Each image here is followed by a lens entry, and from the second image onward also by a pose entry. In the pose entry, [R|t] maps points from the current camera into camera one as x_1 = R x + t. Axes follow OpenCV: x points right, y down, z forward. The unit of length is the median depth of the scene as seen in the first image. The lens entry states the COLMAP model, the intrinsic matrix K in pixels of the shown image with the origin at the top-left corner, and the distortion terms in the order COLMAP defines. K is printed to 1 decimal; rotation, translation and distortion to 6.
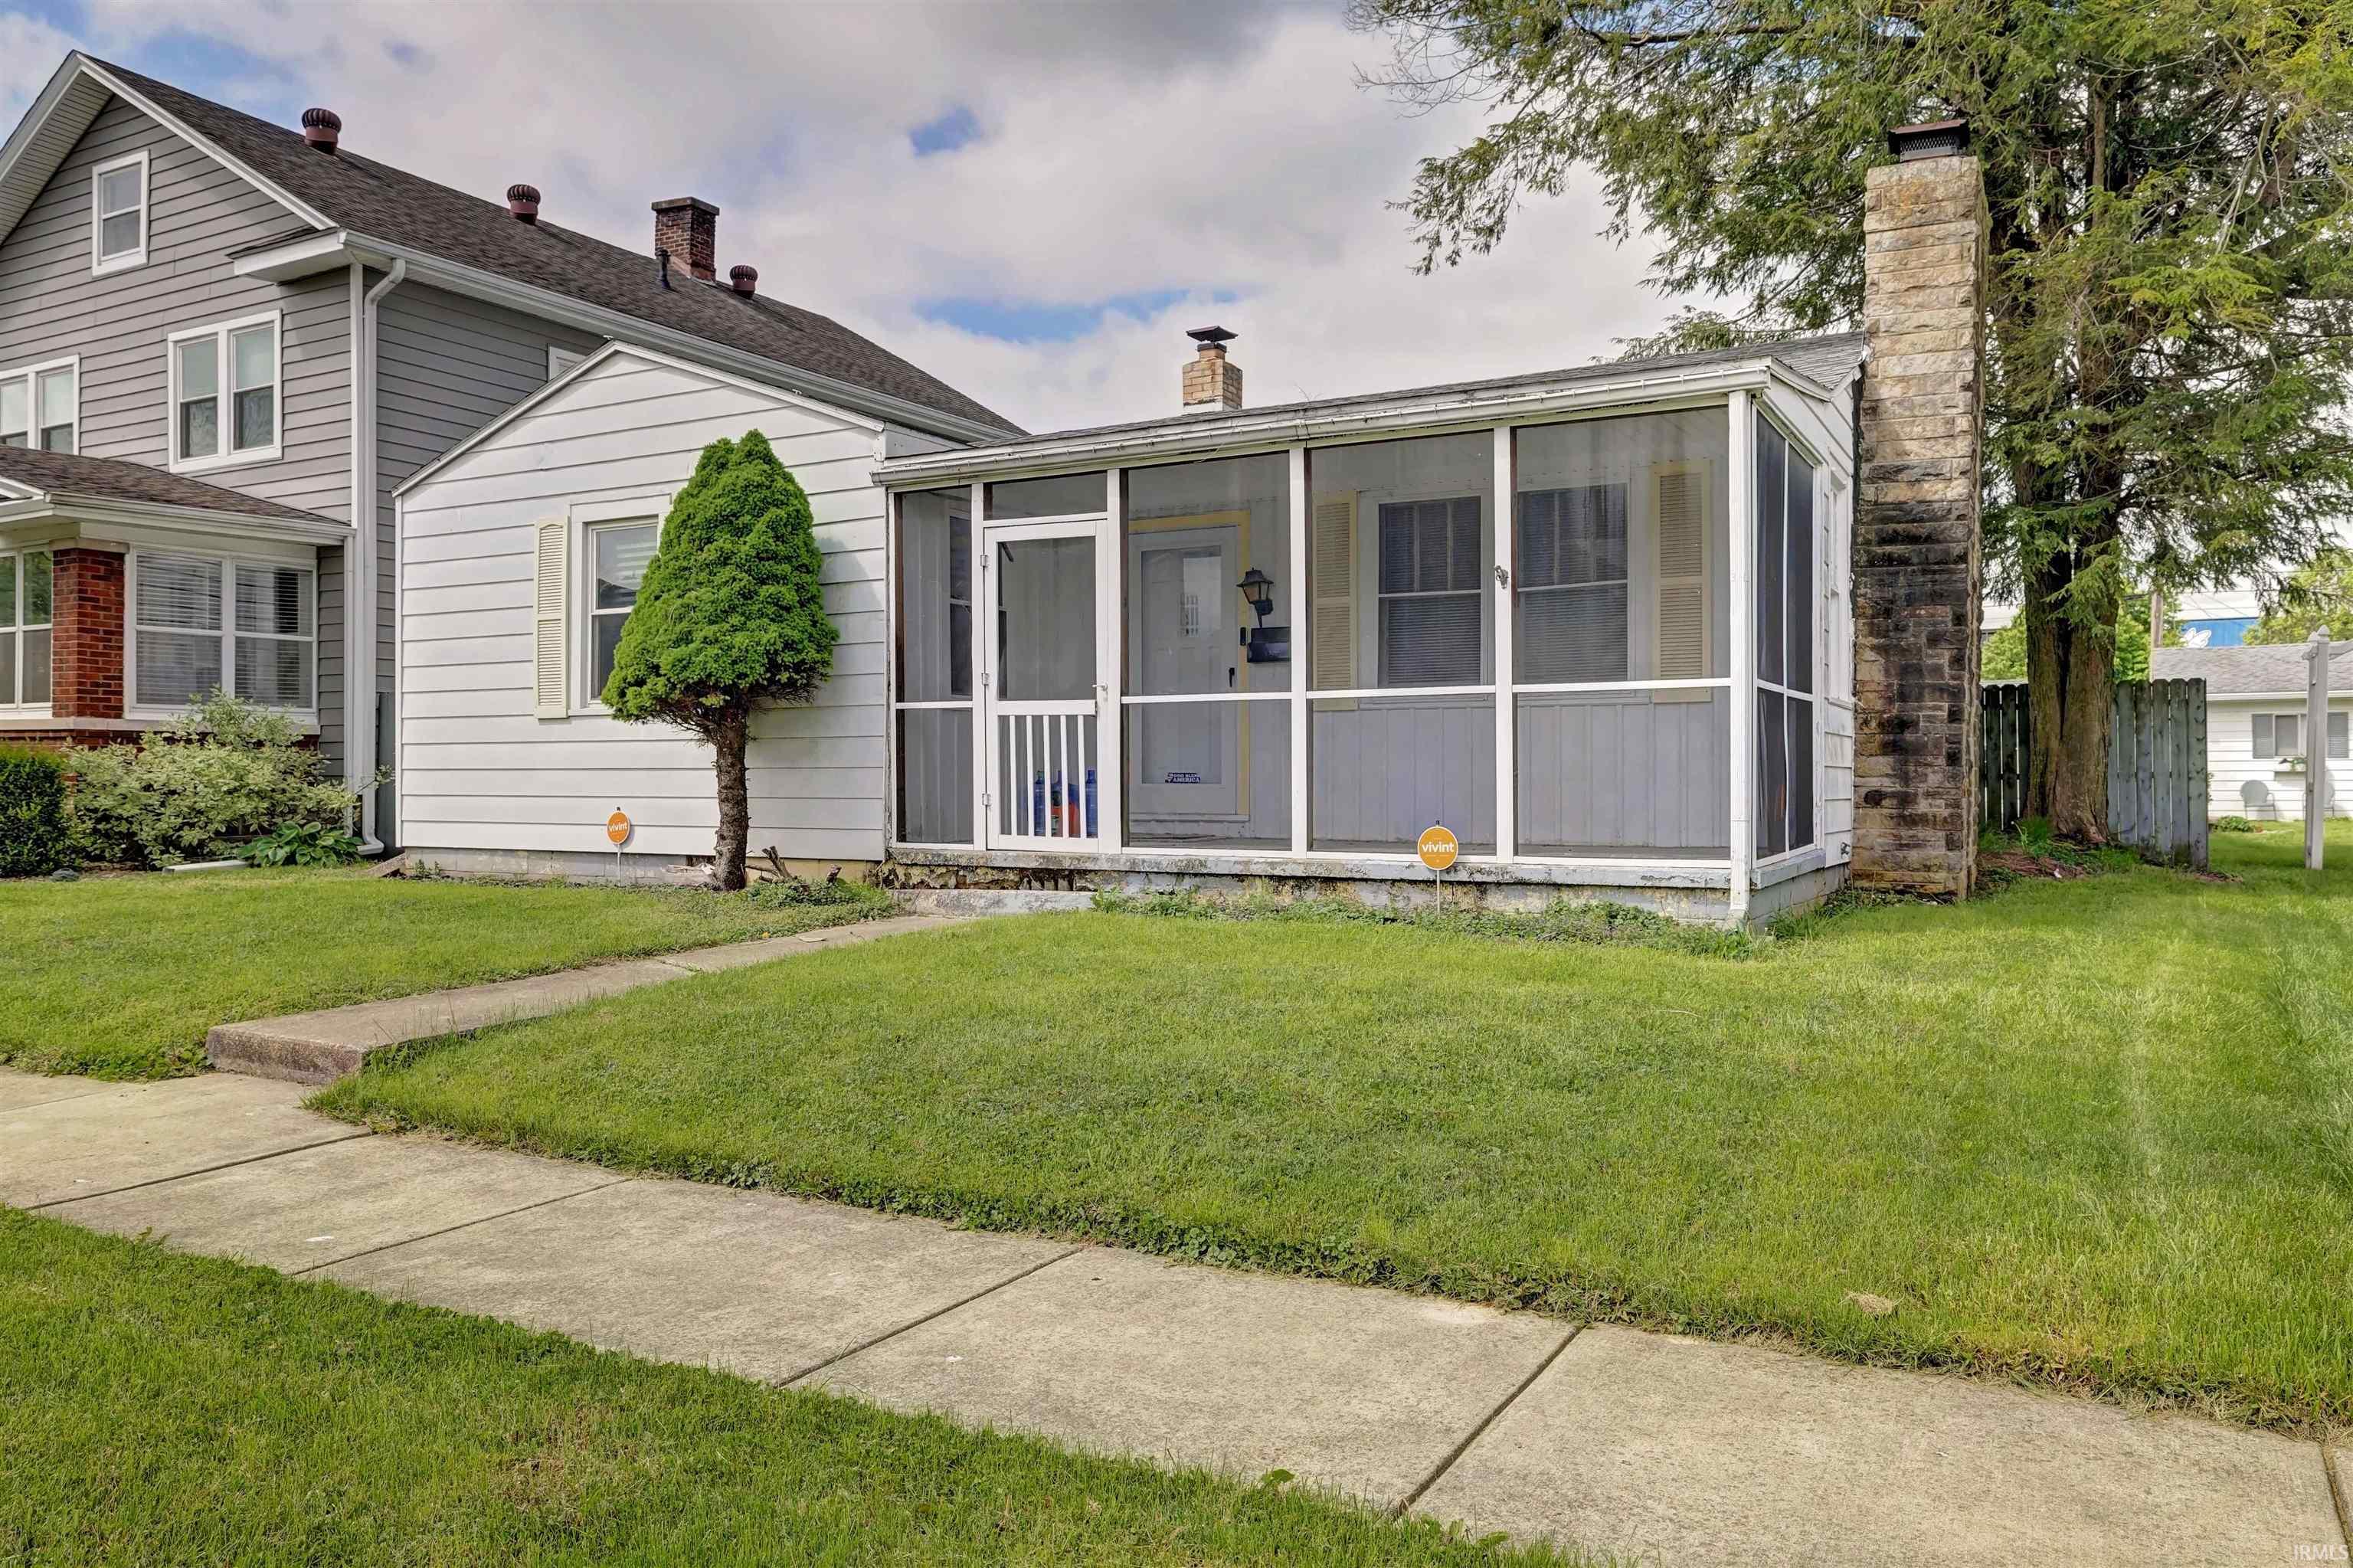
lens RADIAL K [[1711.9, 0, 1205.4], [0, 1711.9, 788.2], [0, 0, 1]] dist [-0.000304, 0.001572]
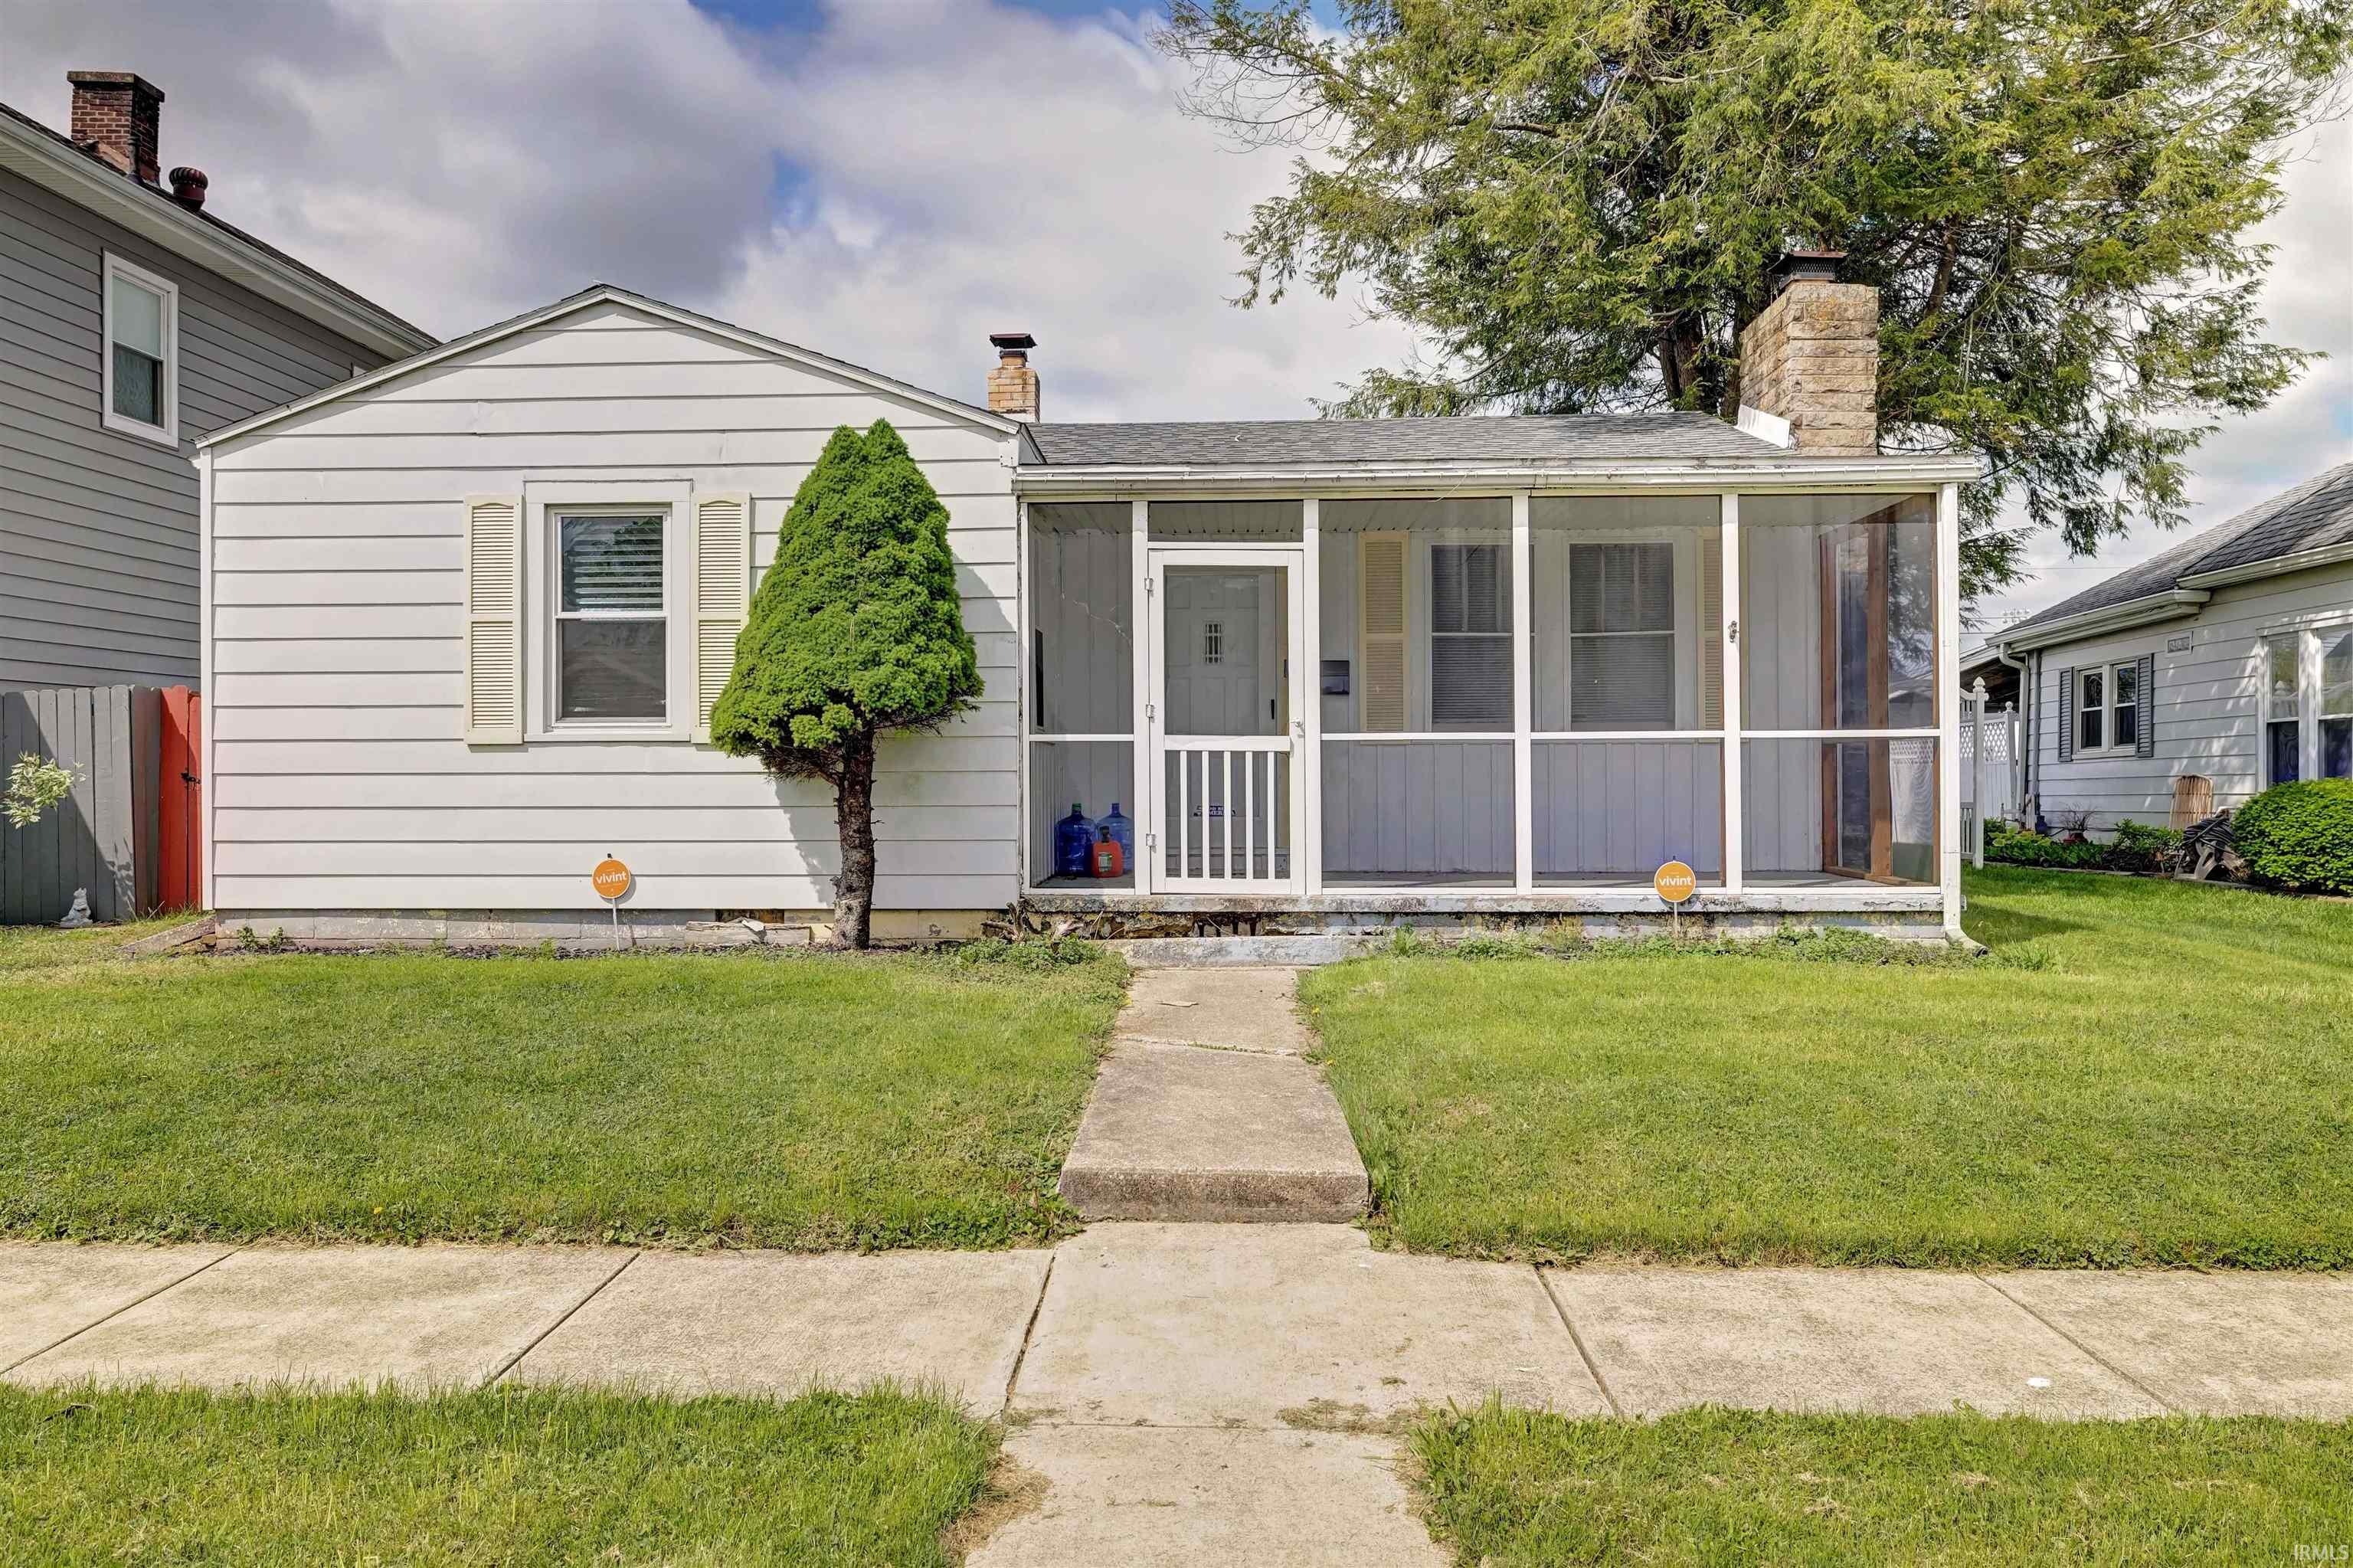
lens RADIAL K [[1711.9, 0, 1185.6], [0, 1711.9, 779.6], [0, 0, 1]] dist [-0.000304, 0.001572]
pose [[0.891354, -0.001959, 0.453304, -0.548630], [0.005057, 0.999971, -0.005623, -0.021687], [-0.453280, 0.007304, 0.891338, 0.163064]]
